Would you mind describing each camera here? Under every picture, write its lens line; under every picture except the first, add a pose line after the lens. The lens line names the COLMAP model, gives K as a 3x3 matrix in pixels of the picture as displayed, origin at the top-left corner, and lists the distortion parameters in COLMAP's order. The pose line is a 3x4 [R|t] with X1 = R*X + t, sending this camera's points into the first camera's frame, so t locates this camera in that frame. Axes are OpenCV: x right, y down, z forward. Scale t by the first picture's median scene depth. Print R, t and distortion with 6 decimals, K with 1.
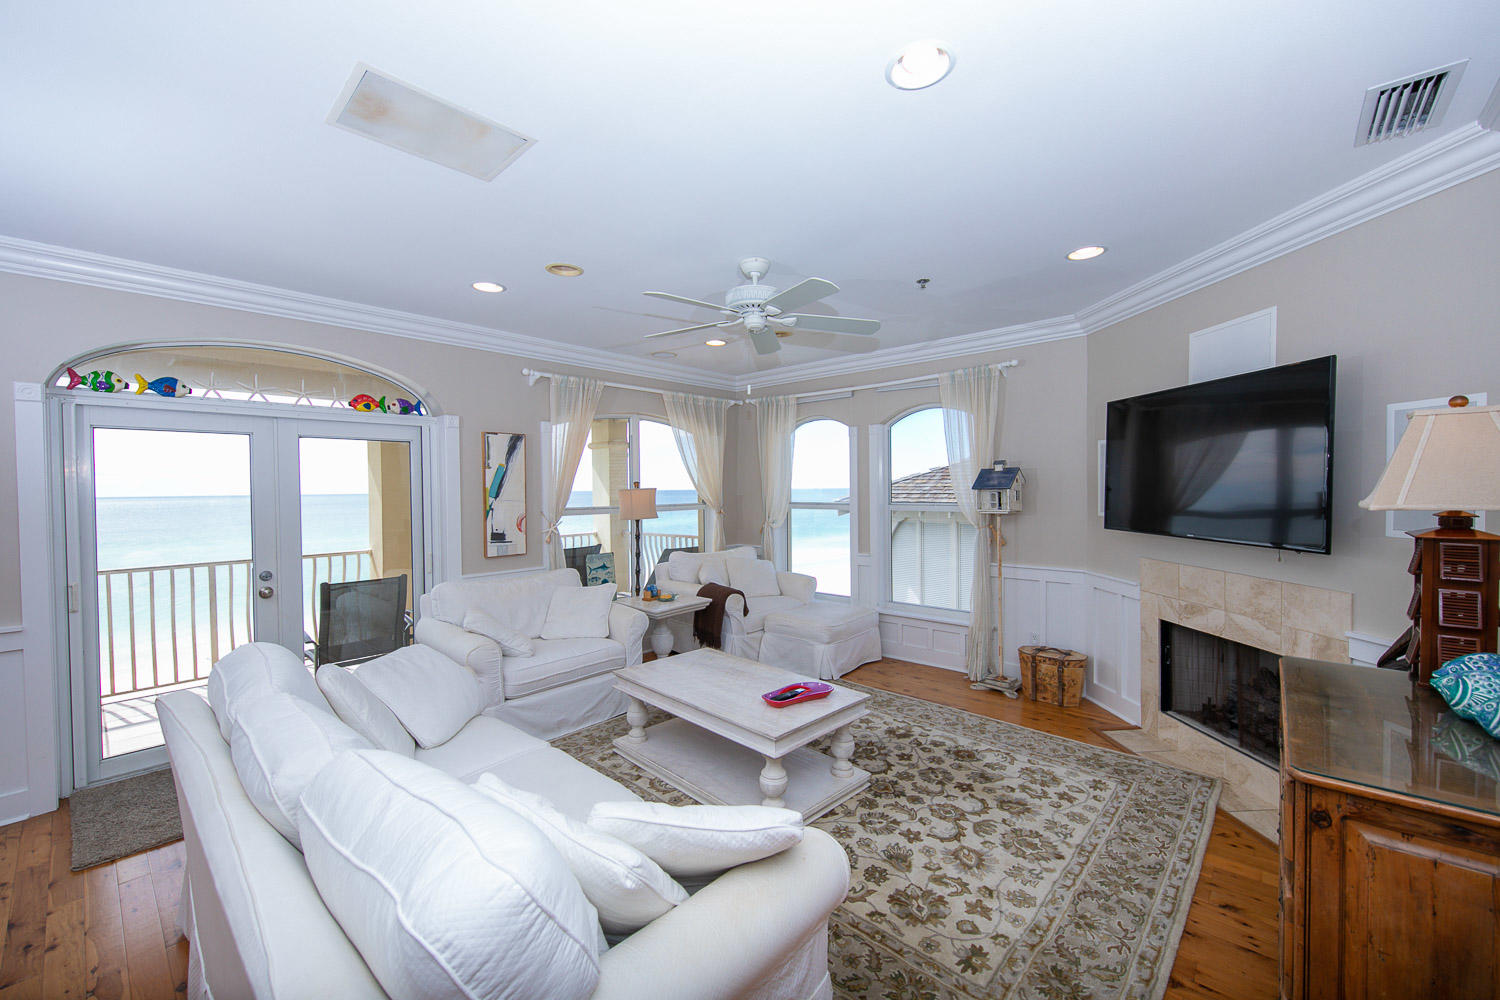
lens RADIAL K [[592.0, 0, 751.1], [0, 592.0, 496.0], [0, 0, 1]] dist [0.008288, -0.004012]
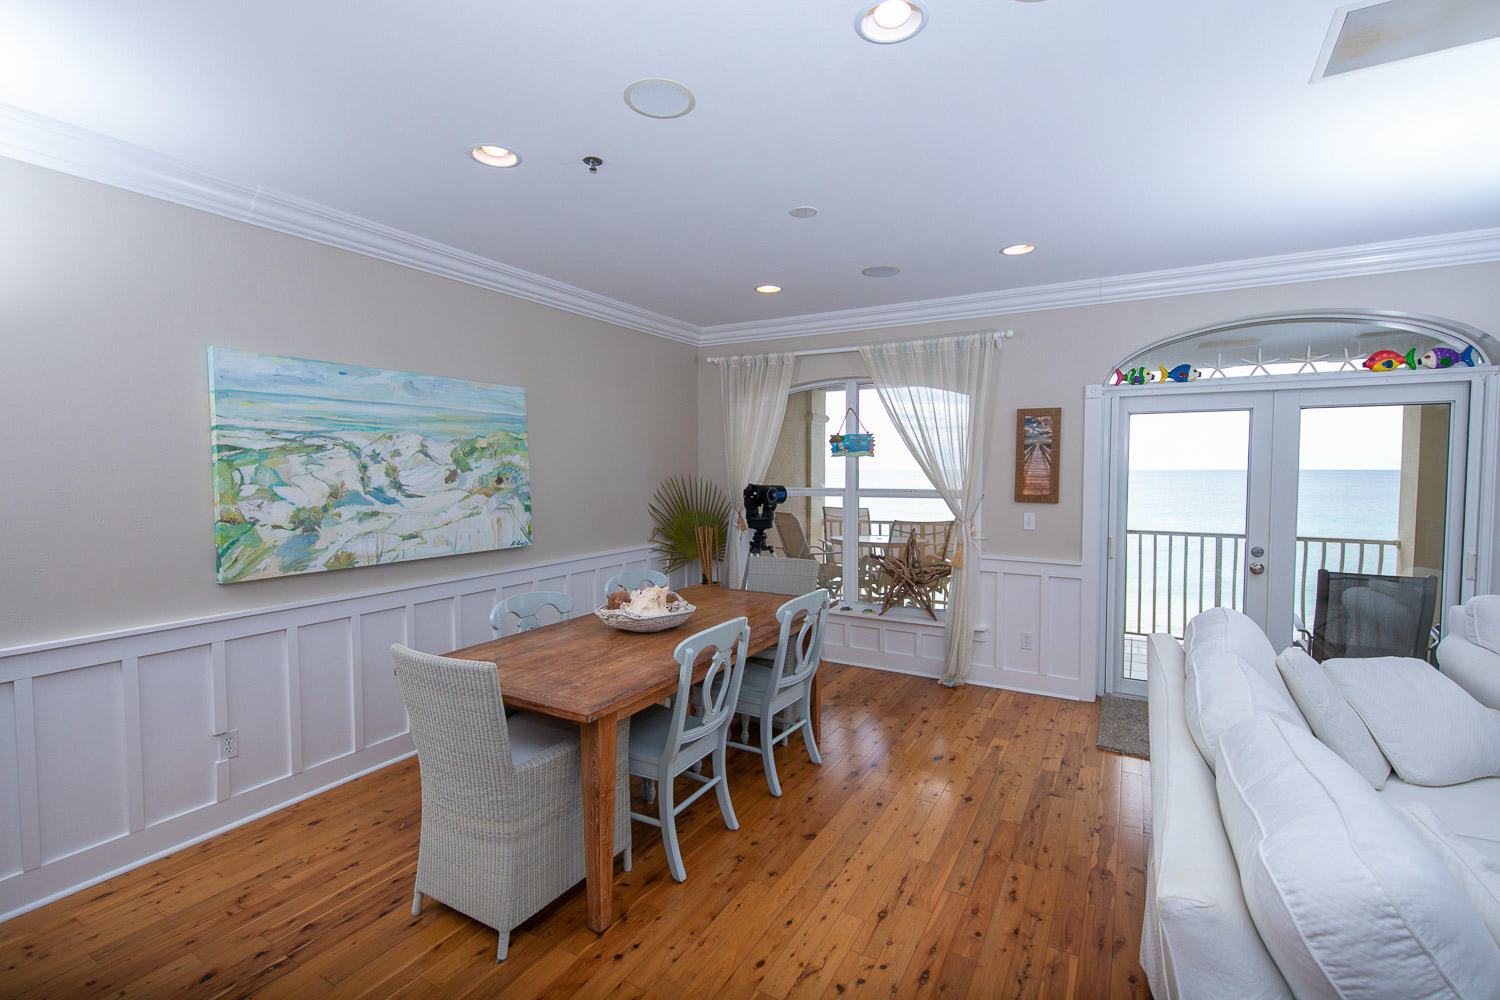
lens RADIAL K [[668.2, 0, 755.7], [0, 668.2, 495.6], [0, 0, 1]] dist [0.003516, -0.000310]
pose [[0.203251, 0.054045, -0.977634, 0.101062], [-0.017005, 0.998520, 0.051664, -0.002810], [0.978979, 0.006124, 0.203869, -0.048243]]
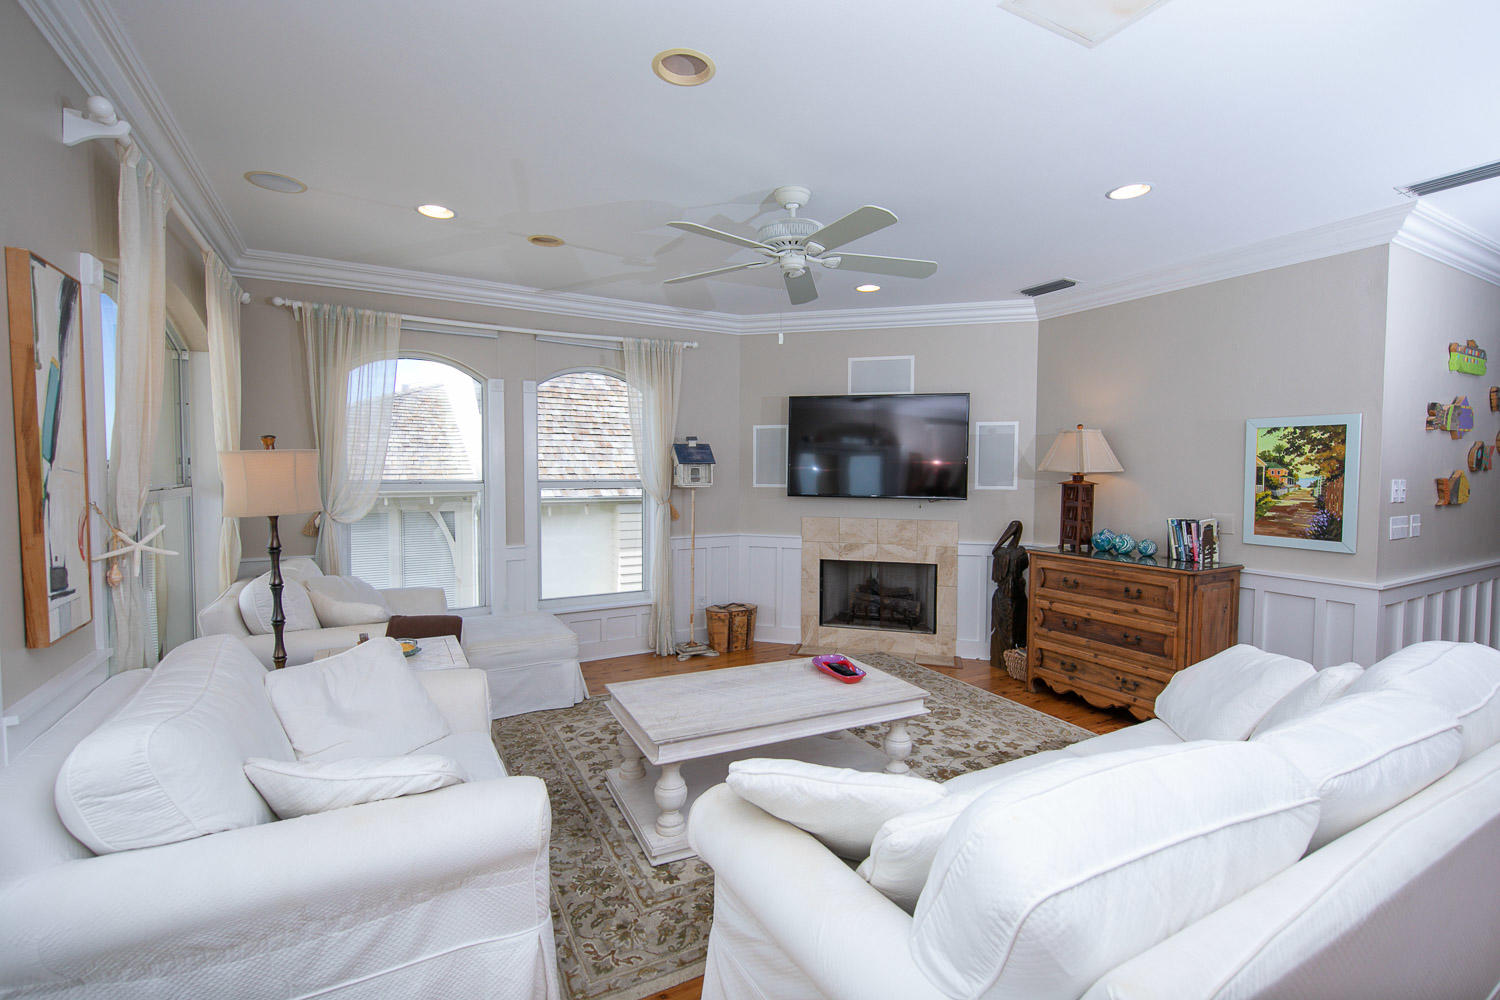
lens RADIAL K [[668.2, 0, 755.7], [0, 668.2, 495.6], [0, 0, 1]] dist [0.003516, -0.000310]
pose [[0.319009, -0.026076, 0.947393, -0.809773], [0.005412, 0.999655, 0.025692, 0.017948], [-0.947736, -0.003068, 0.319040, 0.632566]]
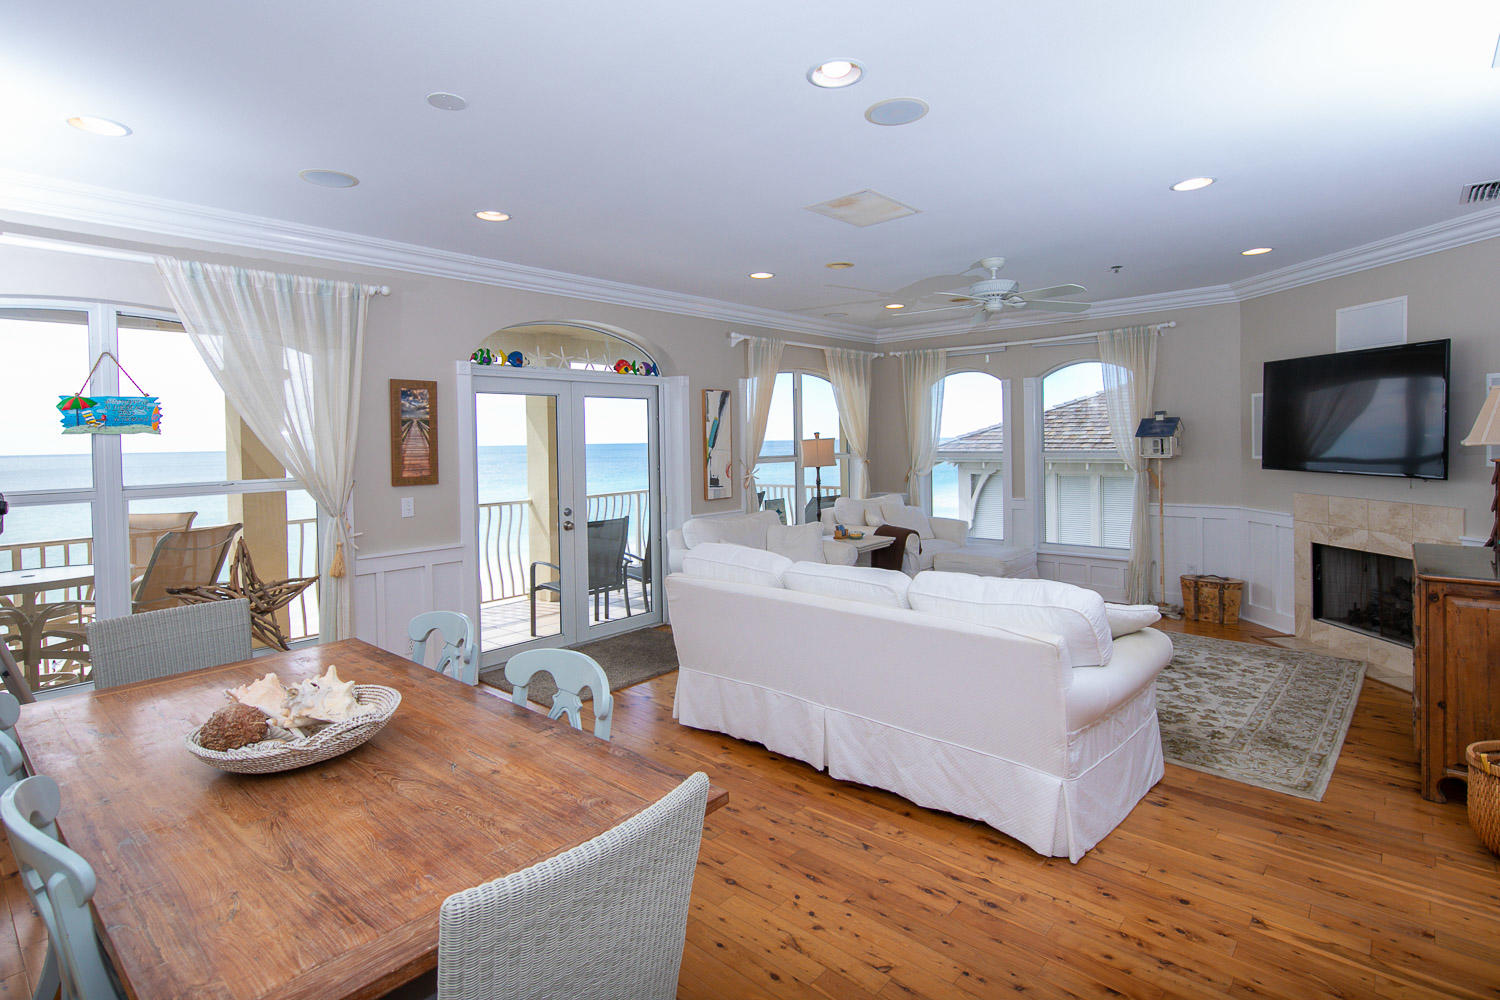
lens RADIAL K [[739.9, 0, 738.3], [0, 739.9, 447.4], [0, 0, 1]] dist [0.003333, -0.000421]
pose [[0.999936, -0.006822, -0.009003, -0.454319], [0.006792, 0.999971, -0.003363, 0.010550], [0.009026, 0.003302, 0.999954, -0.509337]]
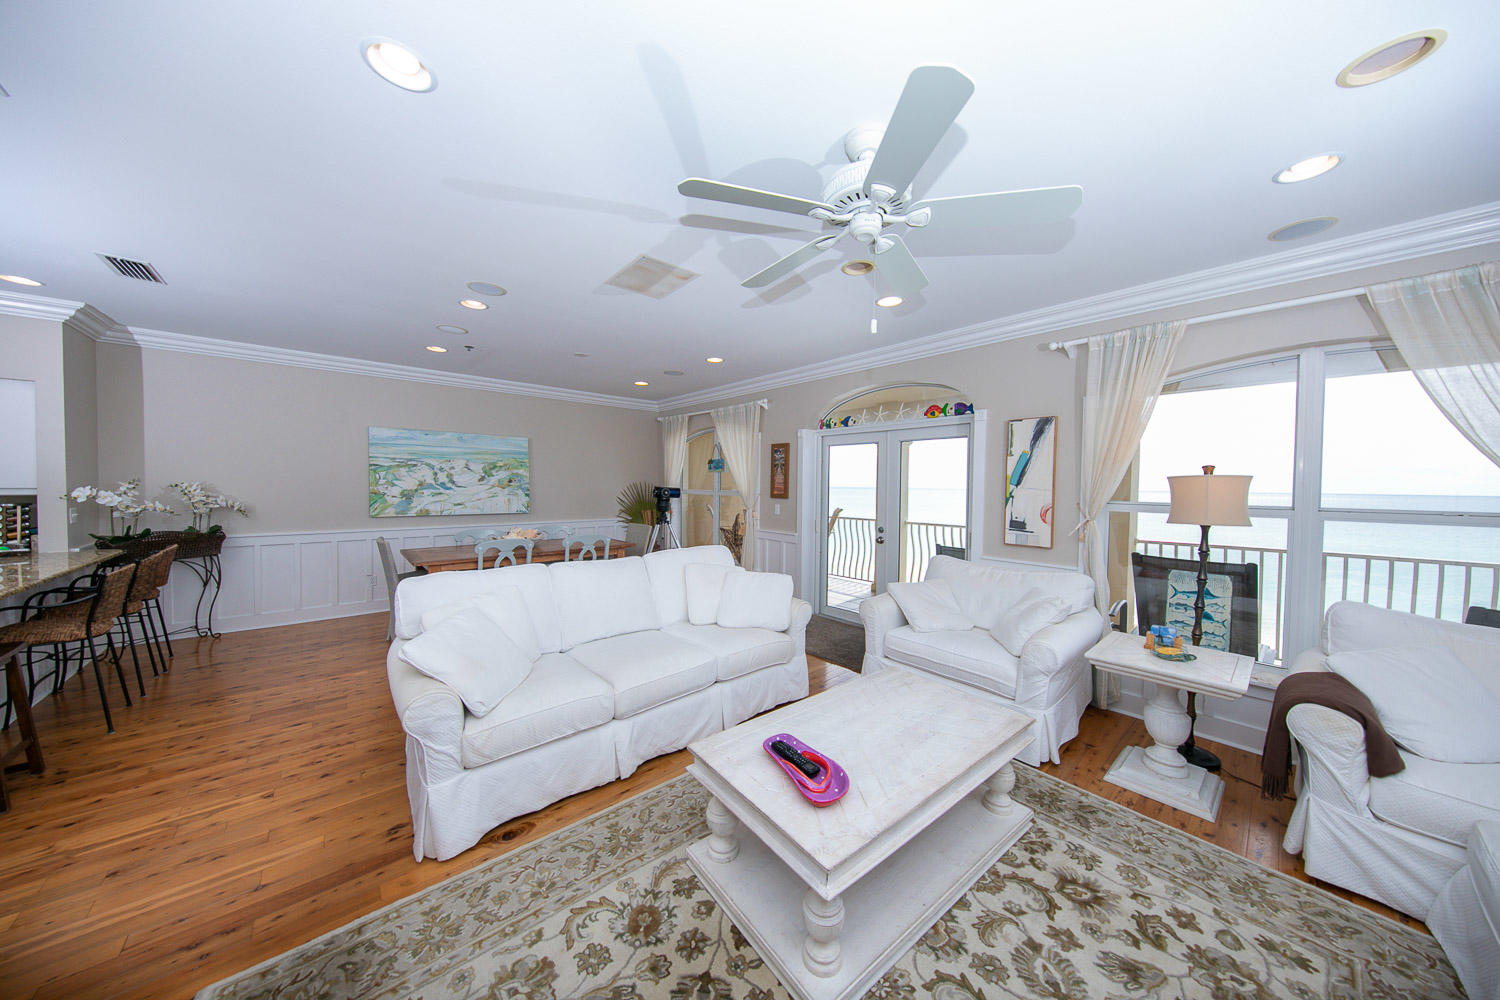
lens RADIAL K [[476.6, 0, 757.5], [0, 476.6, 492.2], [0, 0, 1]] dist [0.001247, -0.002700]
pose [[-0.113726, 0.026515, -0.993158, 0.505397], [-0.025541, 0.999235, 0.029602, 0.002610], [0.993184, 0.028733, -0.112962, 0.812142]]
